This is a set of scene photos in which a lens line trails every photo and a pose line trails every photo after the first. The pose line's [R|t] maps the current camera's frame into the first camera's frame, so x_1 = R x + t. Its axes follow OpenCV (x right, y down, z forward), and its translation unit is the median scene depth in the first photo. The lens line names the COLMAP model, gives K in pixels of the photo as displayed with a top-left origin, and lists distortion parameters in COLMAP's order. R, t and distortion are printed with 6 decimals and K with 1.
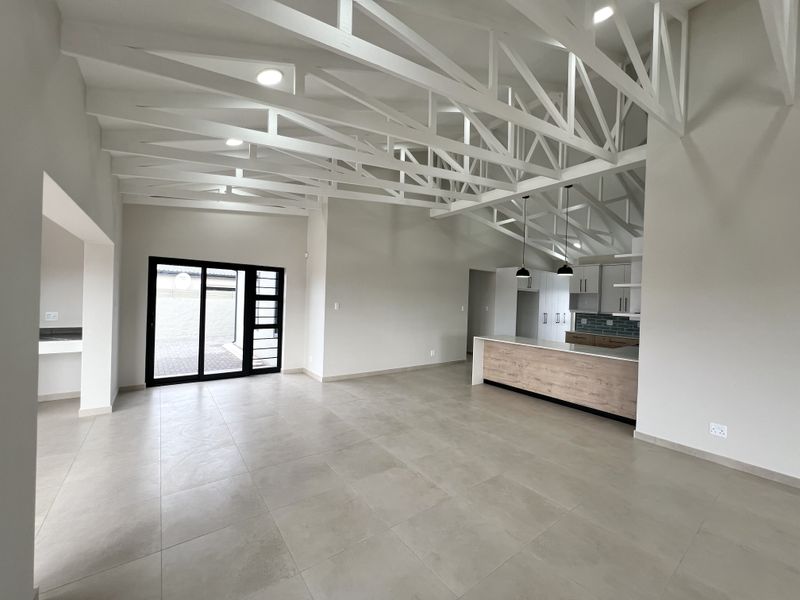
lens RADIAL K [[320.9, 0, 396.7], [0, 320.9, 303.3], [0, 0, 1]] dist [0.008198, -0.000082]
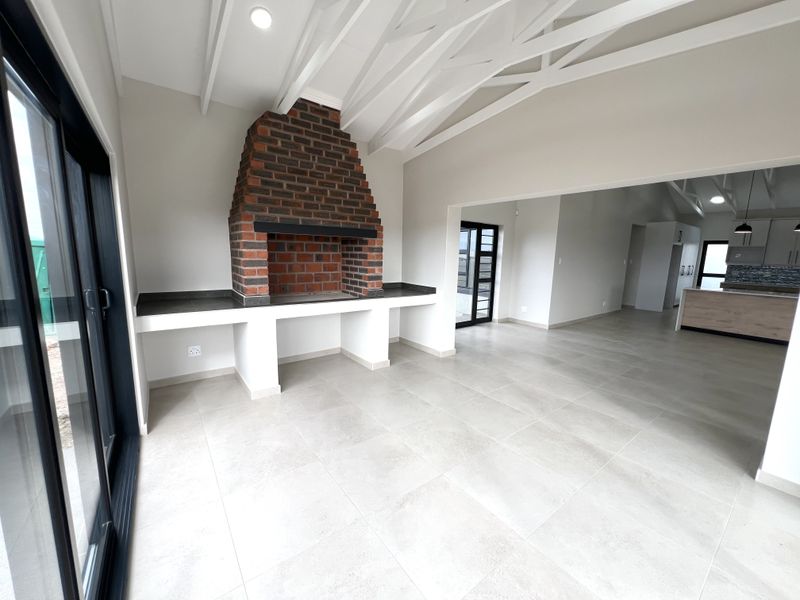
lens RADIAL K [[320.9, 0, 396.7], [0, 320.9, 303.3], [0, 0, 1]] dist [0.008198, -0.000082]
pose [[0.999889, -0.009529, 0.011411, -0.607658], [0.007761, 0.989249, 0.146037, -0.010874], [-0.012680, -0.145932, 0.989213, -0.075155]]
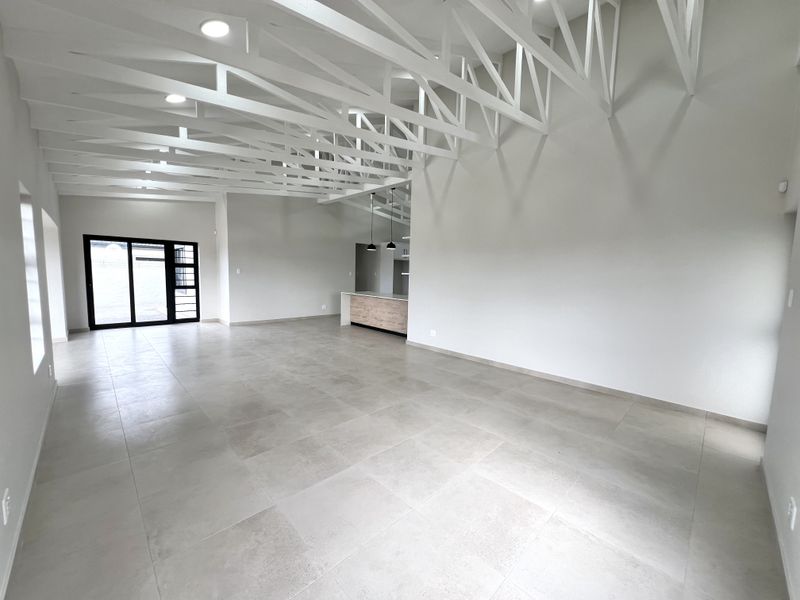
lens RADIAL K [[311.6, 0, 400.0], [0, 311.6, 300.0], [0, 0, 1]] dist [-0.011138, -0.000144]
pose [[0.991571, -0.015570, 0.128629, 0.260125], [0.003455, 0.995578, 0.093876, 0.006453], [-0.129522, -0.092640, 0.987240, -0.323573]]
